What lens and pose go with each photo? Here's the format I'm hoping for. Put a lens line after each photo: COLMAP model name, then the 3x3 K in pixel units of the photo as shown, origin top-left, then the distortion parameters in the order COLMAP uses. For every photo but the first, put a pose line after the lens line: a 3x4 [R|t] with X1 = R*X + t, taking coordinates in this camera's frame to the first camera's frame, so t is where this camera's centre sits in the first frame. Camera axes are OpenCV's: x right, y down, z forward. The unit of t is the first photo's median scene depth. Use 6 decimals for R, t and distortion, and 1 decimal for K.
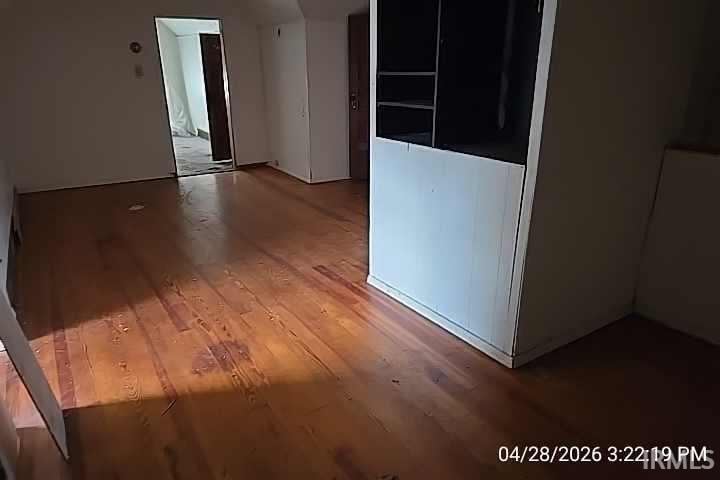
lens RADIAL K [[482.0, 0, 360.0], [0, 482.0, 240.0], [0, 0, 1]] dist [0.098931, -0.082448]
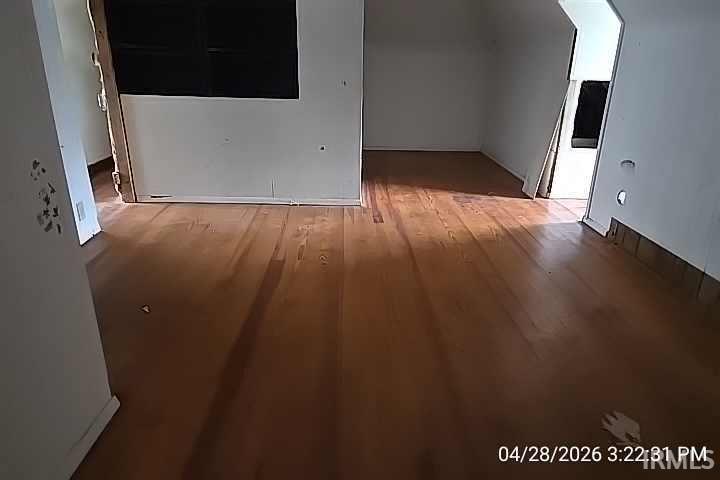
lens RADIAL K [[482.0, 0, 360.0], [0, 482.0, 240.0], [0, 0, 1]] dist [0.098931, -0.082448]
pose [[-0.852648, -0.188058, 0.487468, -0.688193], [0.168259, 0.784446, 0.596936, -0.678050], [-0.494652, 0.590998, -0.637214, 1.949958]]
